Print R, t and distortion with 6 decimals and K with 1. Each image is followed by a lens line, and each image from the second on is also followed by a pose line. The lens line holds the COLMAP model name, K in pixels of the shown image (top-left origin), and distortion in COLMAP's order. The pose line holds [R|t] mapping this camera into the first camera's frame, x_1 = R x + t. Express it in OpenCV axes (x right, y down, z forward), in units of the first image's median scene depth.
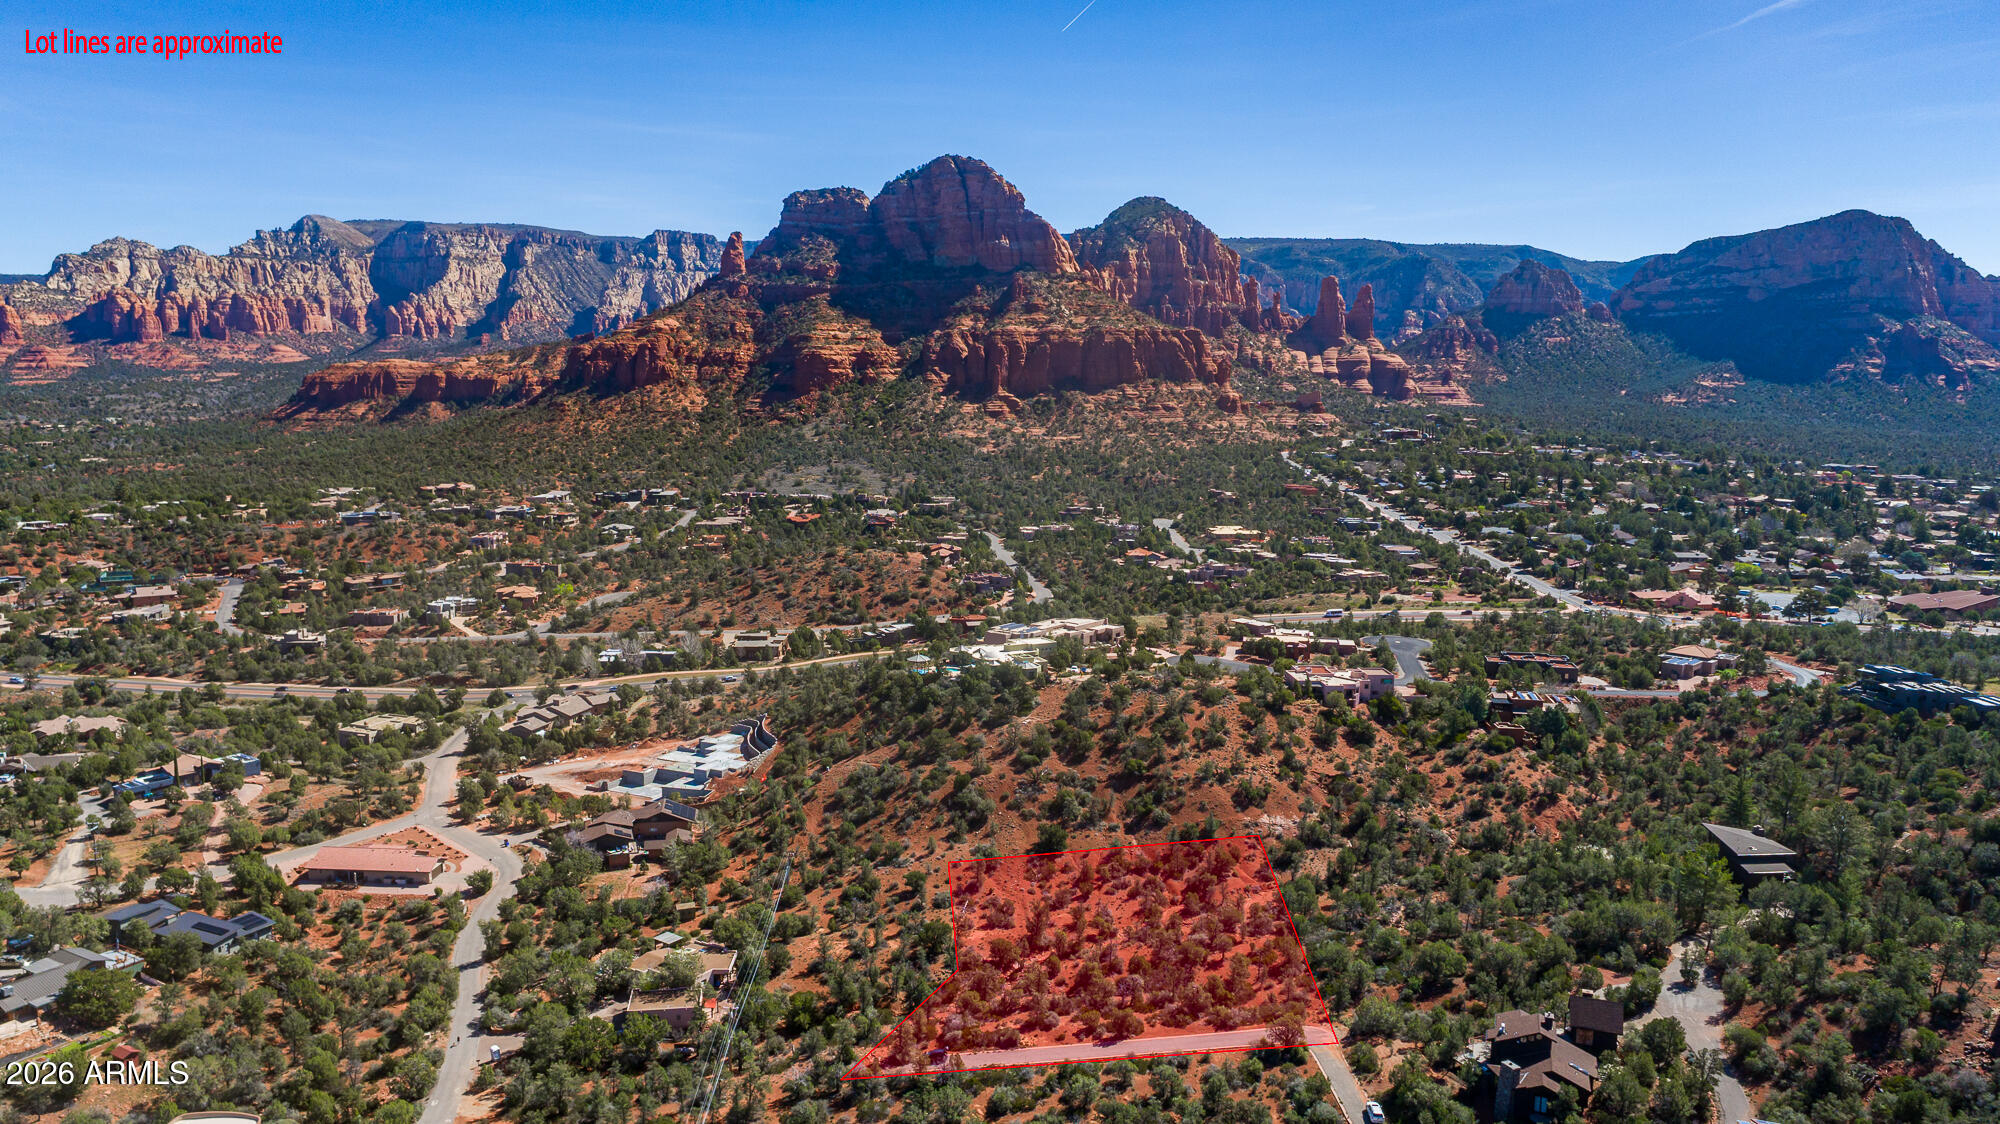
lens RADIAL K [[1352.7, 0, 1004.5], [0, 1352.7, 558.1], [0, 0, 1]] dist [-0.013701, 0.012314]
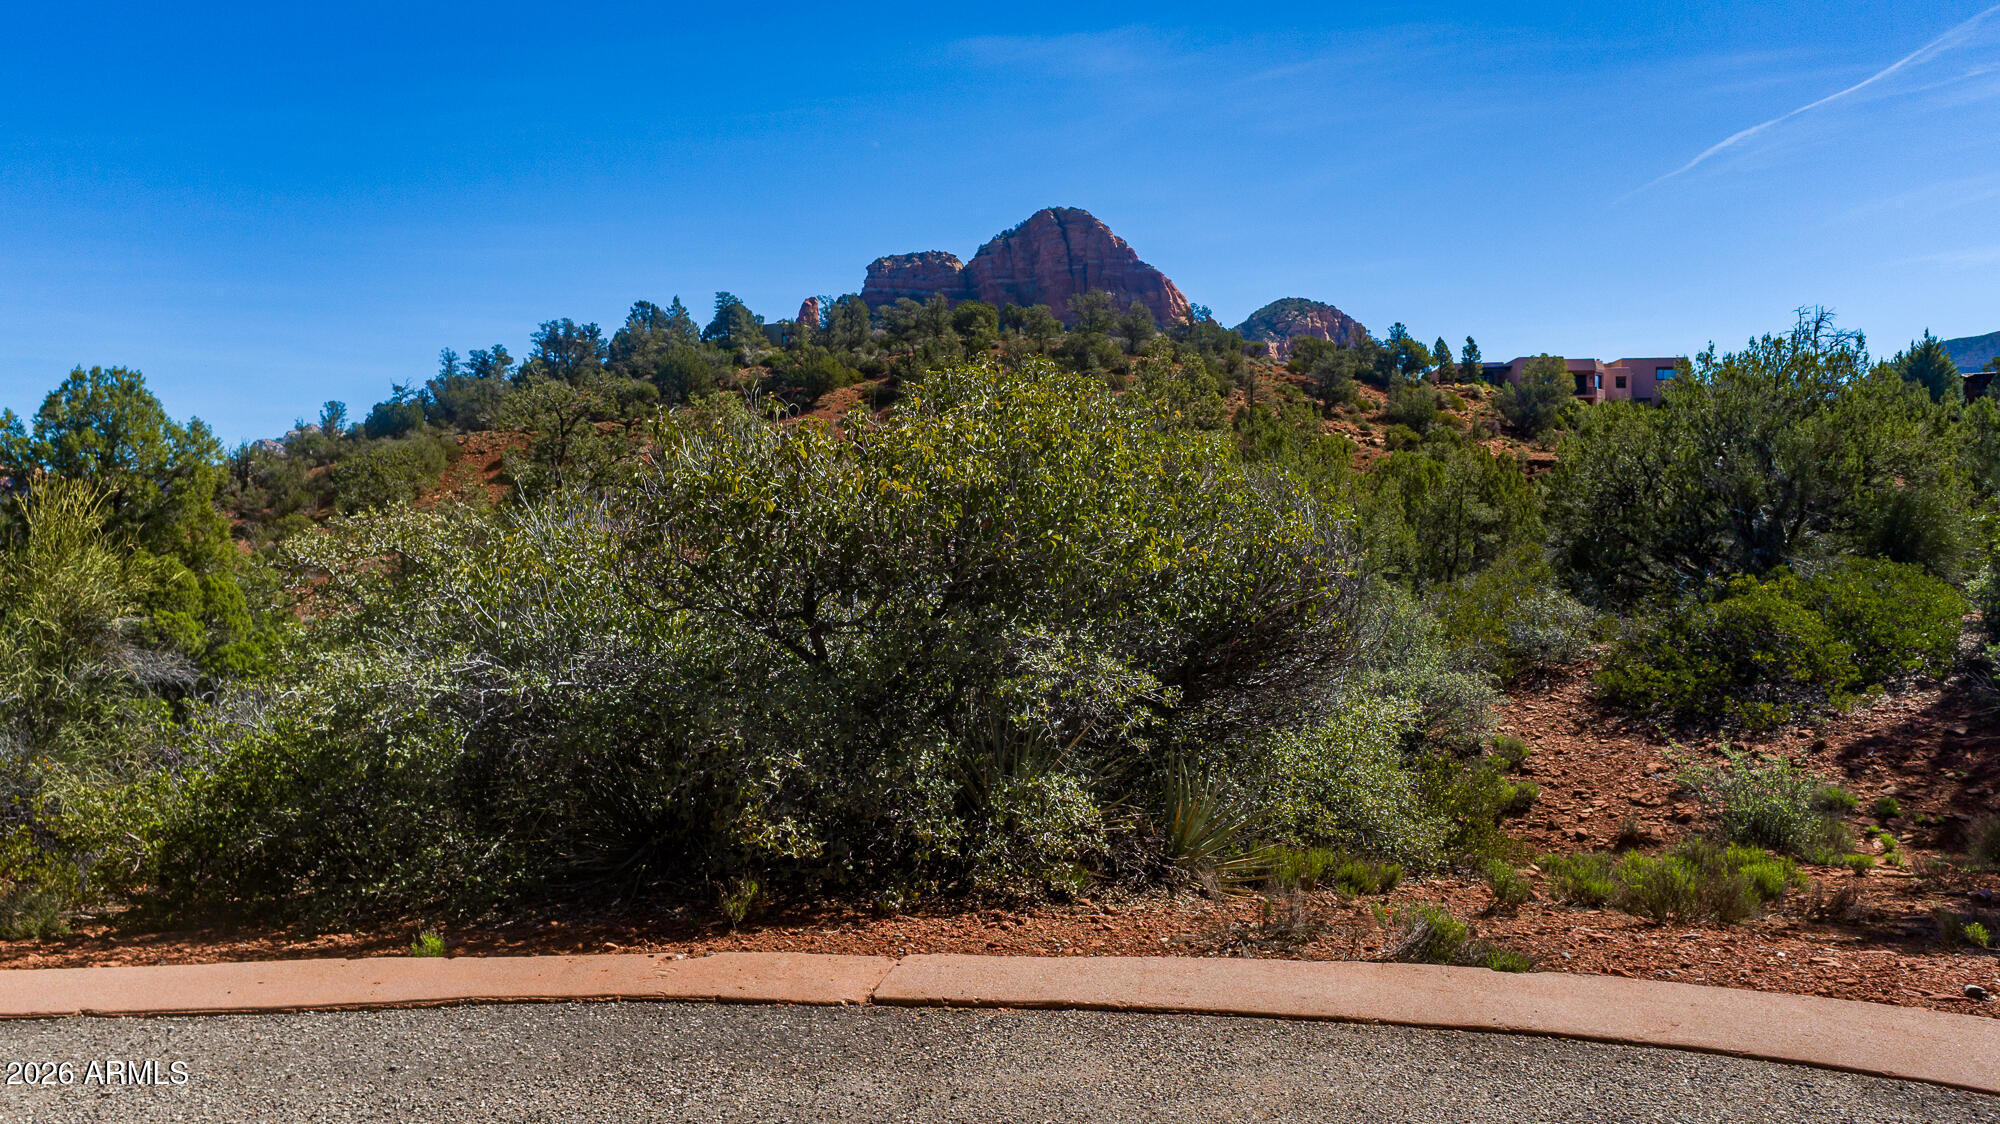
lens RADIAL K [[1352.7, 0, 1004.5], [0, 1352.7, 558.1], [0, 0, 1]] dist [-0.013701, 0.012314]
pose [[0.992181, -0.022097, -0.122839, 0.037061], [0.004884, 0.990323, -0.138694, 0.057694], [0.124715, 0.137009, 0.982687, 0.165575]]
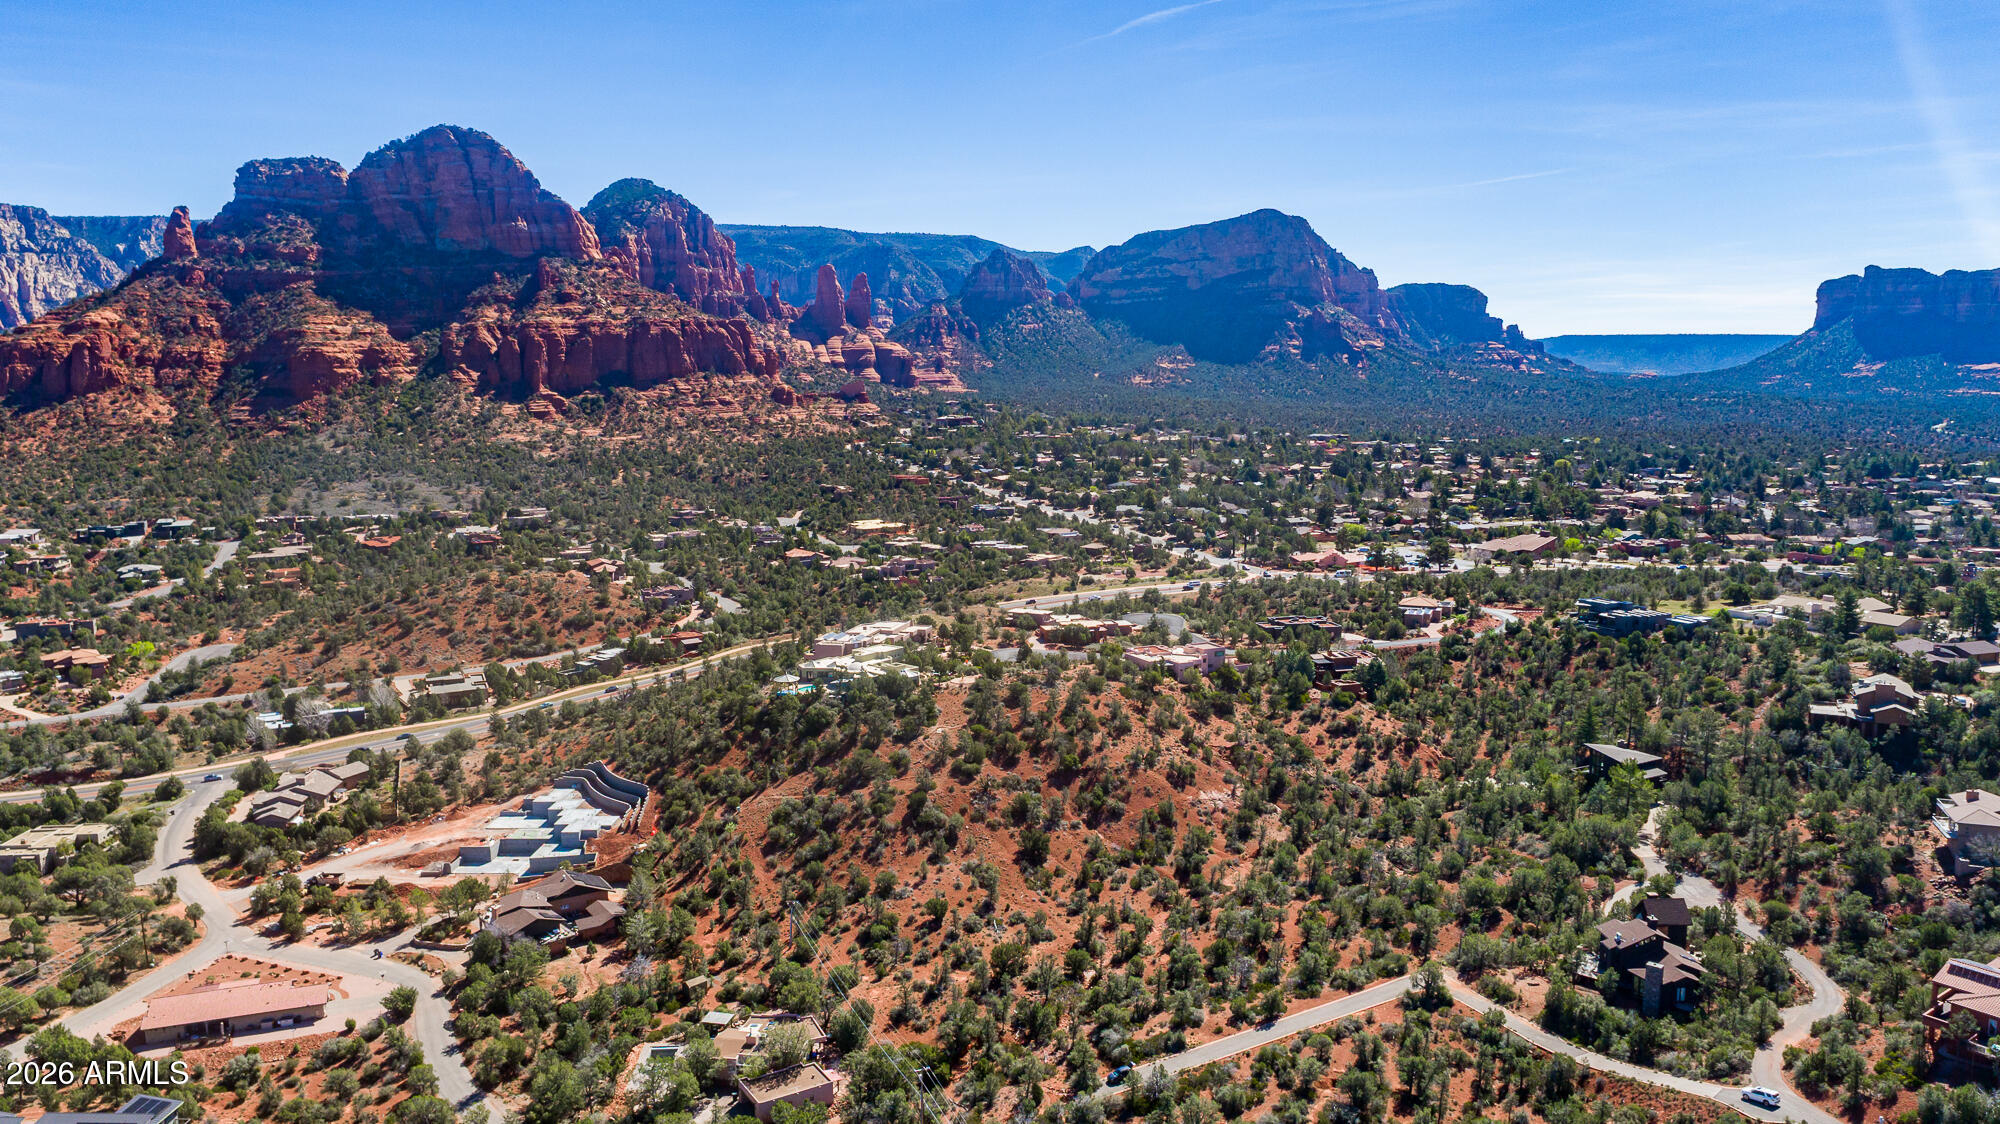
lens RADIAL K [[1398.8, 0, 1004.9], [0, 1398.8, 555.6], [0, 0, 1]] dist [-0.009497, 0.006571]
pose [[0.920899, -0.071551, 0.383179, -0.079845], [0.071470, 0.997338, 0.014467, -0.003513], [-0.383194, 0.014063, 0.923561, 0.017158]]
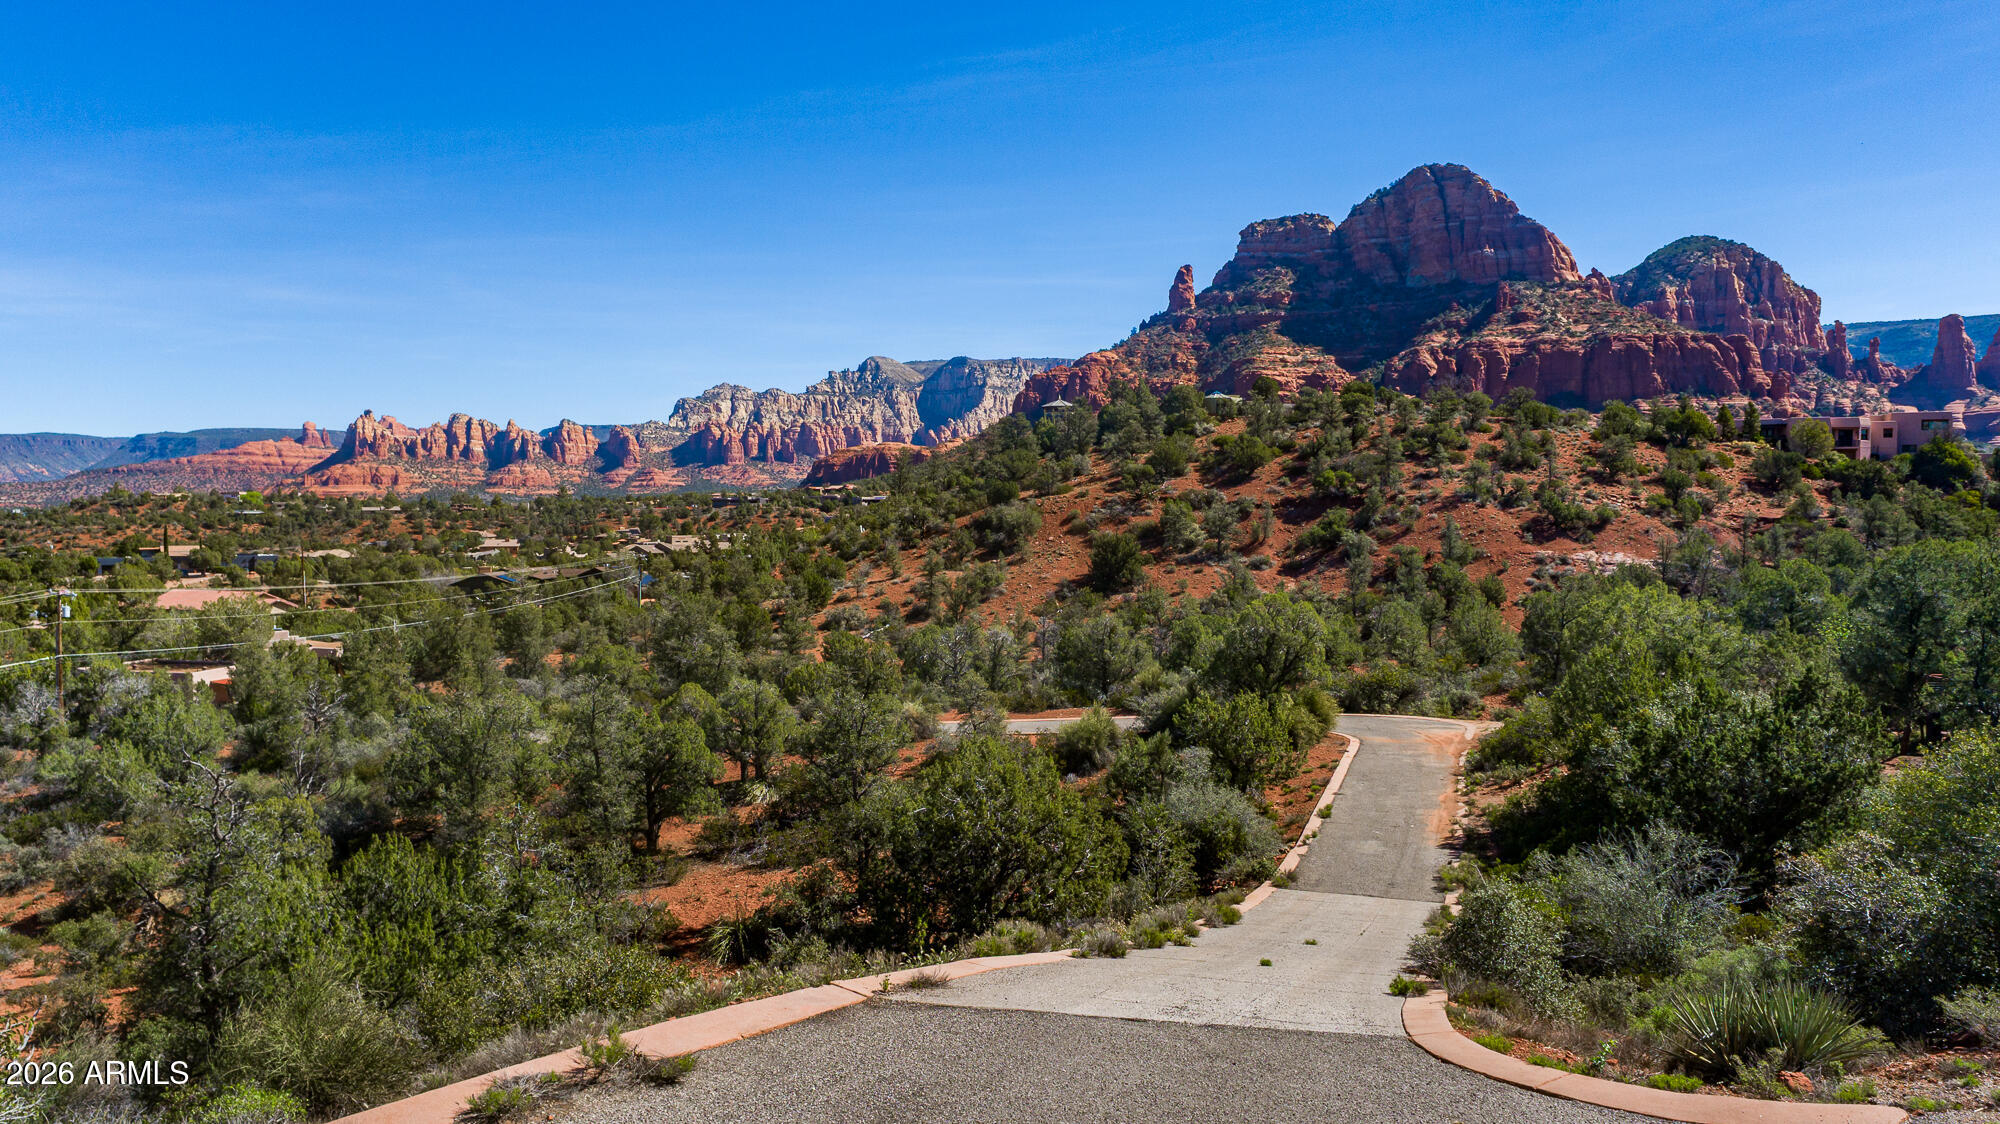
lens RADIAL K [[1352.7, 0, 1004.5], [0, 1352.7, 558.1], [0, 0, 1]] dist [-0.013701, 0.012314]
pose [[0.925149, -0.001023, -0.379603, 0.042924], [-0.037984, 0.994728, -0.095253, 0.057725], [0.377699, 0.102542, 0.920233, 0.115084]]
